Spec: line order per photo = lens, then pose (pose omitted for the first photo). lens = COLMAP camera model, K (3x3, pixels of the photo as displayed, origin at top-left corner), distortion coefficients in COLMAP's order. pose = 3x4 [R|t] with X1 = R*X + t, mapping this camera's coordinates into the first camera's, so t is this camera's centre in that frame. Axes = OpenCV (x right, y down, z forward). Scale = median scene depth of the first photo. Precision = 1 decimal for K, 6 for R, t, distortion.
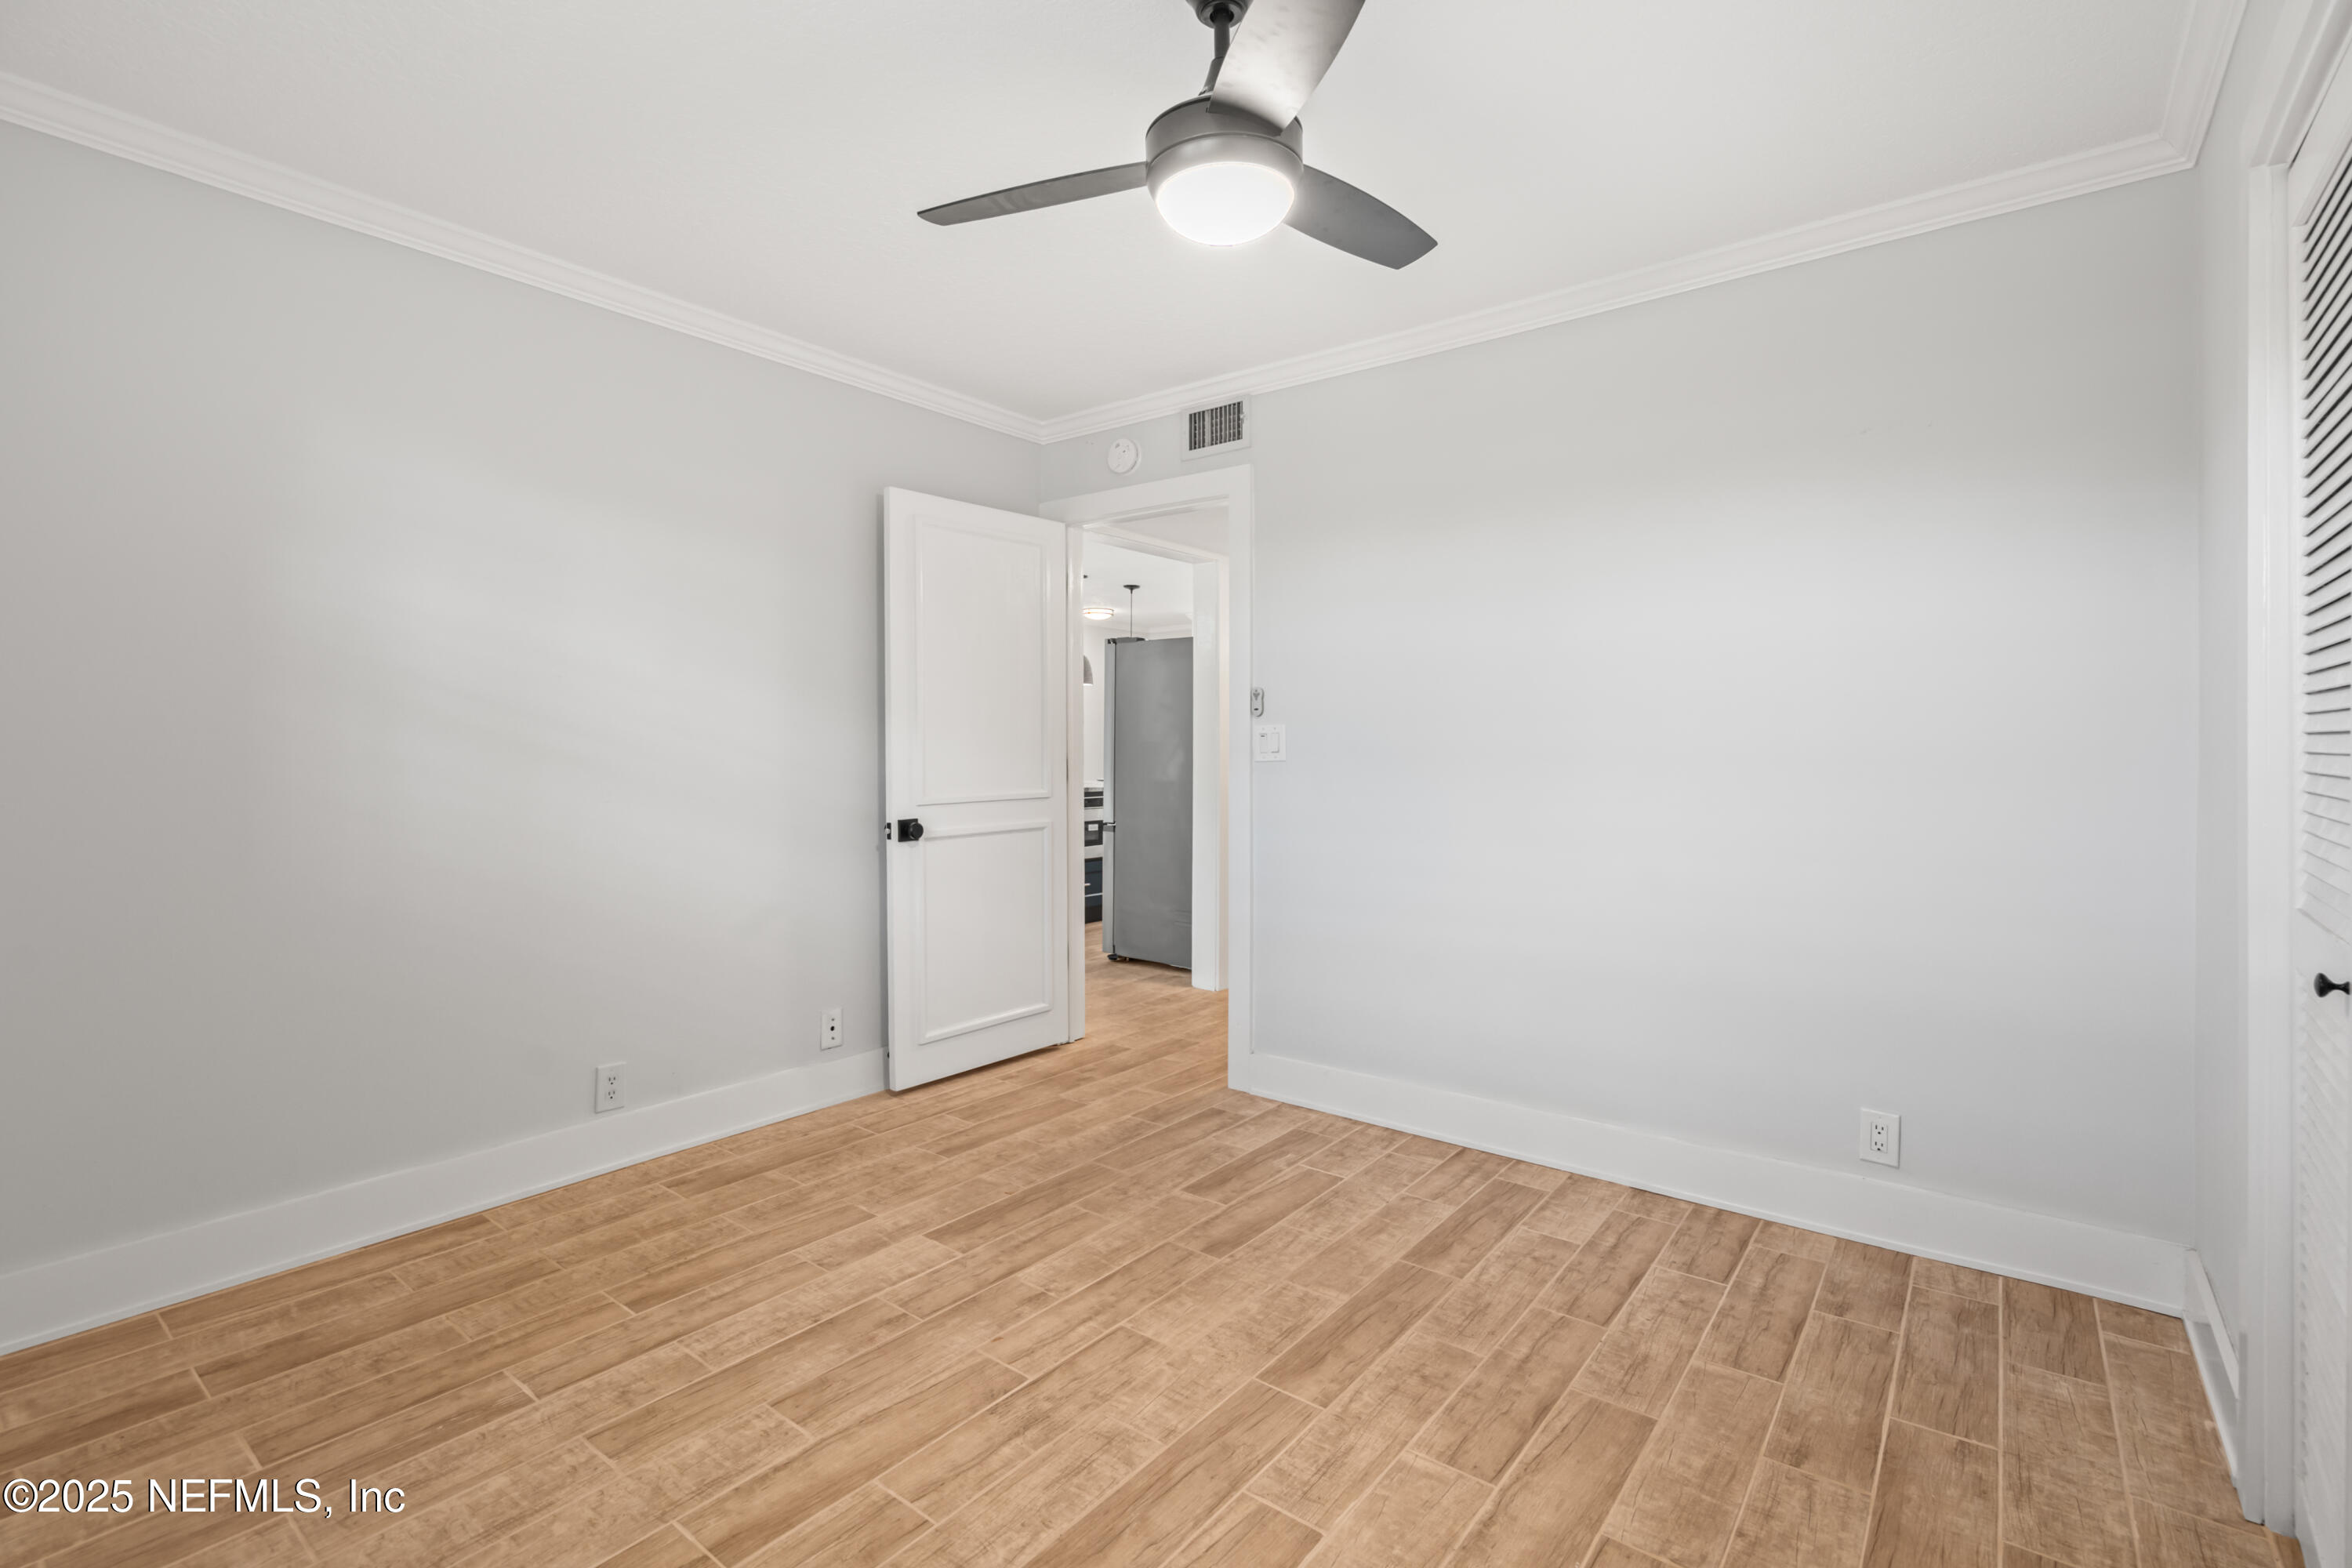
lens RADIAL K [[1091.6, 0, 1184.6], [0, 1091.6, 741.5], [0, 0, 1]] dist [-0.000331, -0.000425]
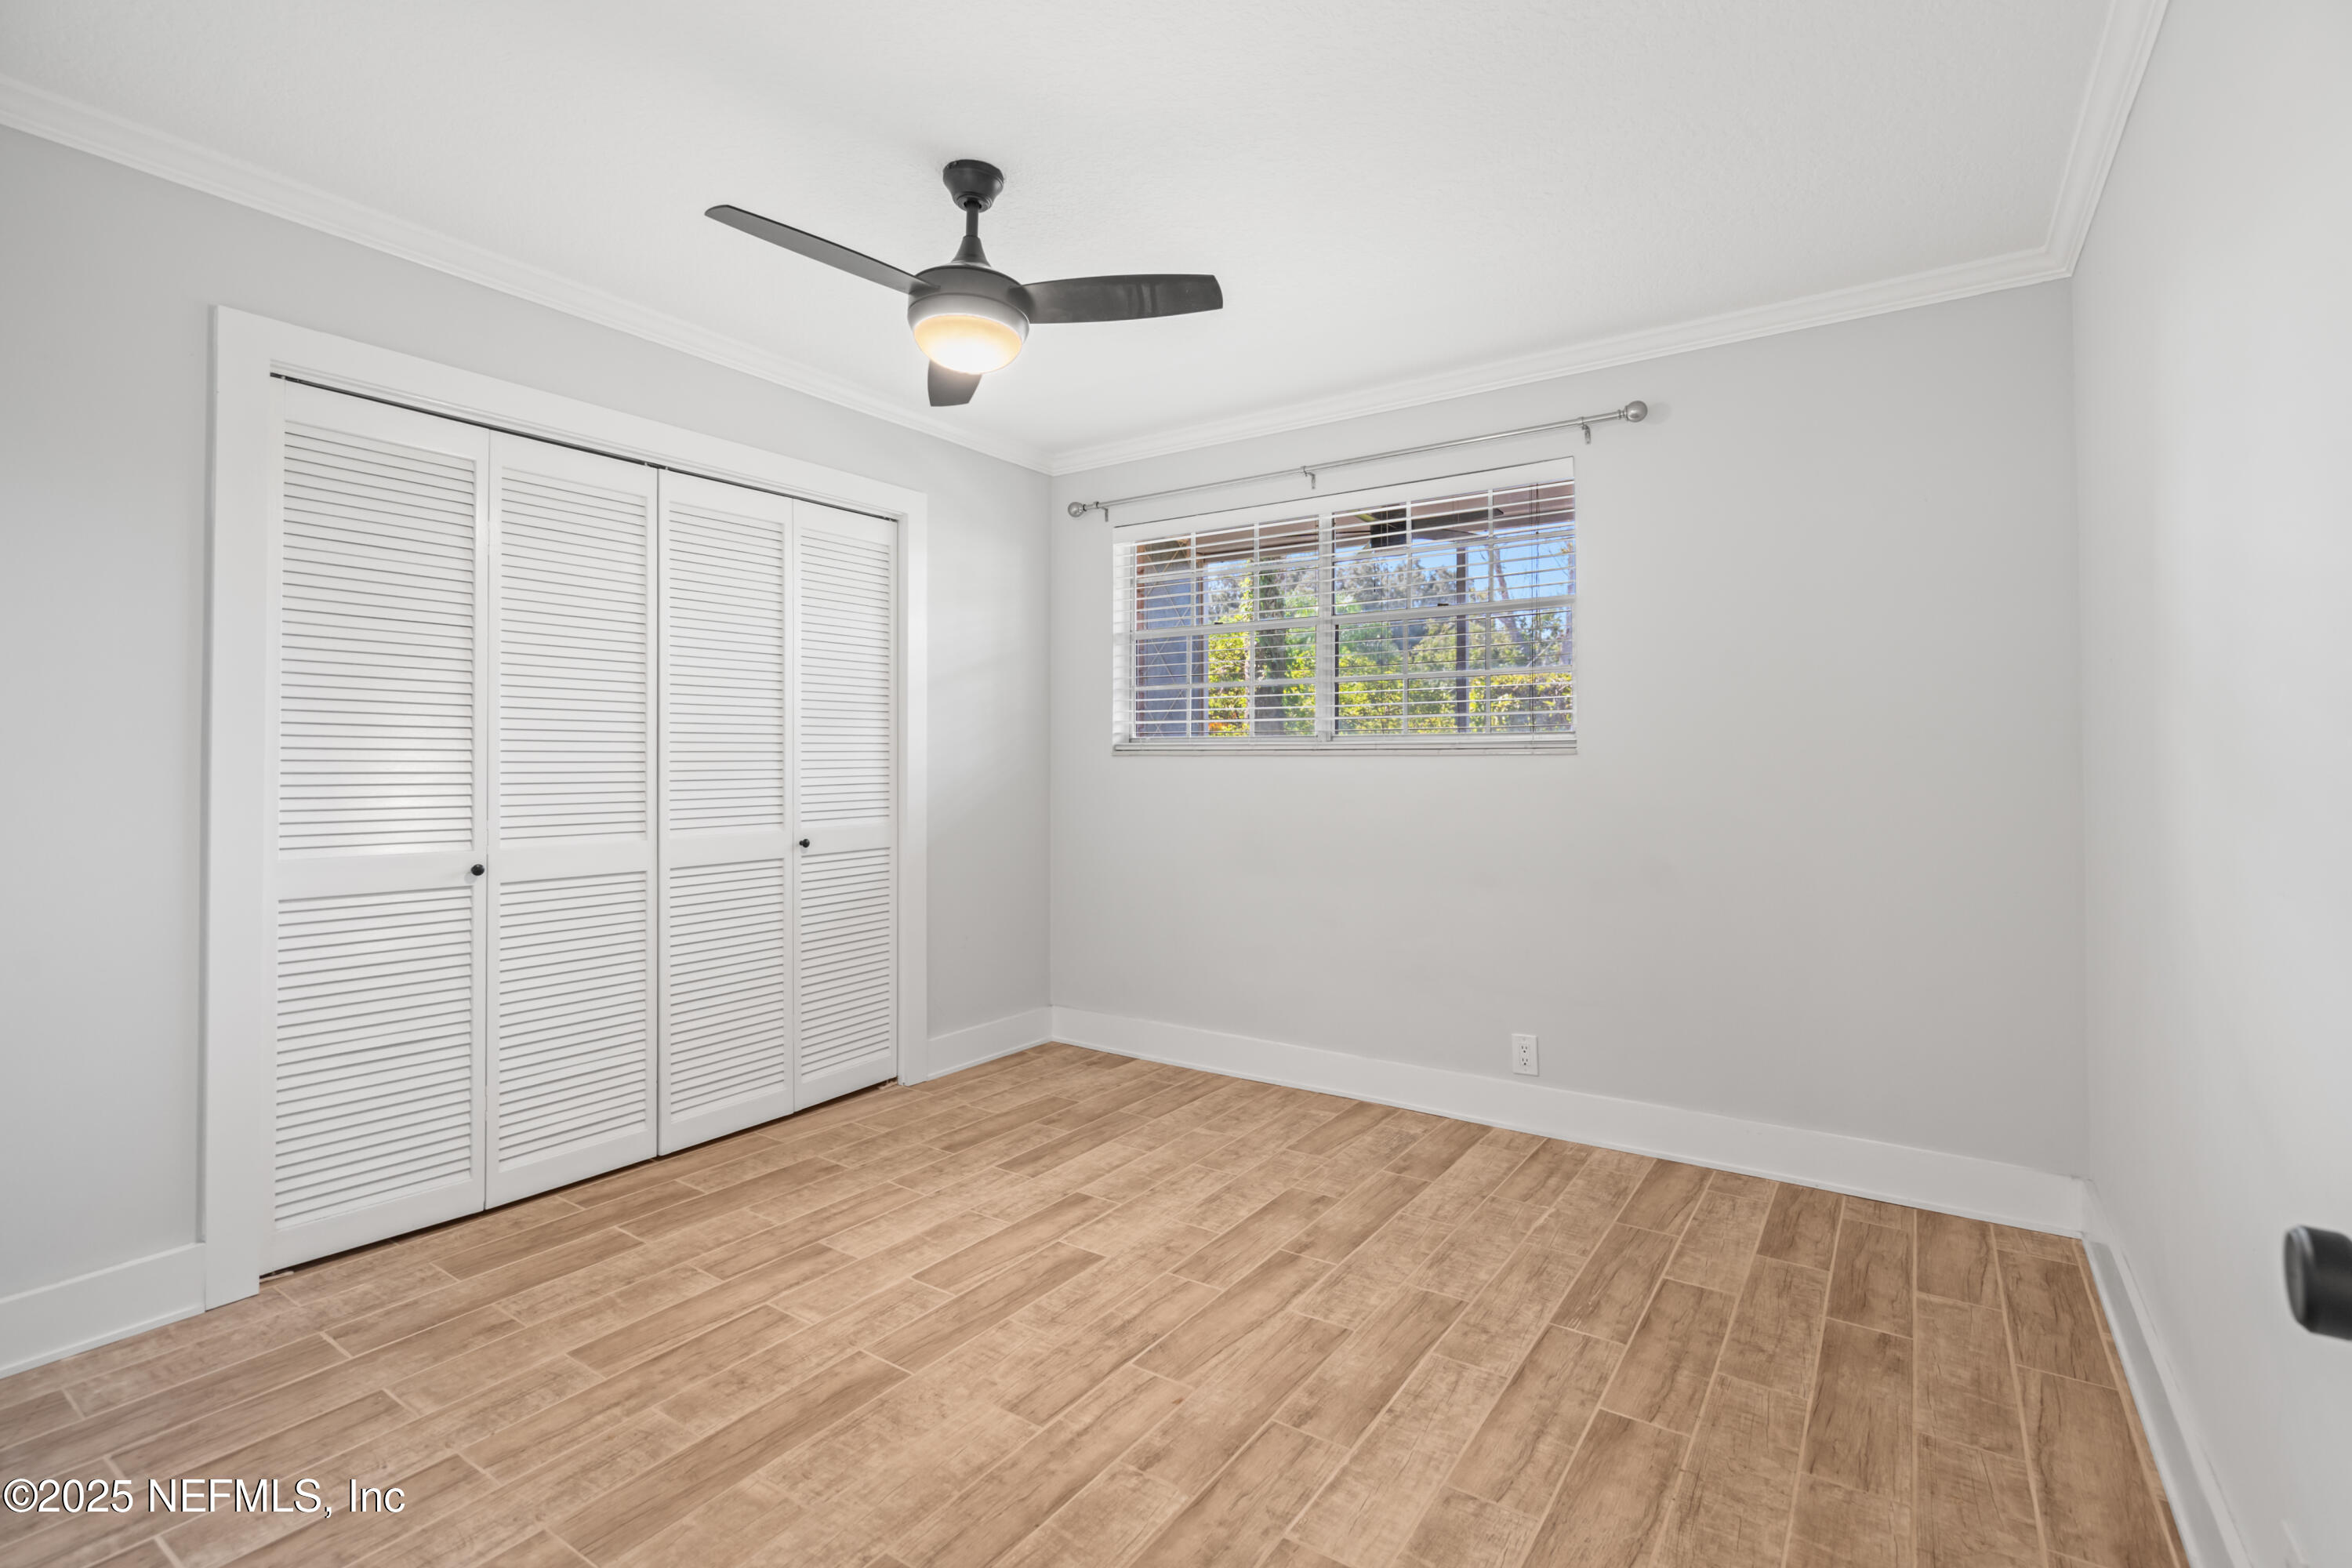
lens RADIAL K [[1091.6, 0, 1184.6], [0, 1091.6, 741.5], [0, 0, 1]] dist [-0.000331, -0.000425]
pose [[-0.998015, -0.003580, -0.062882, -0.122040], [-0.002106, 0.999722, -0.023488, 0.012192], [0.062949, -0.023309, -0.997745, 2.010144]]
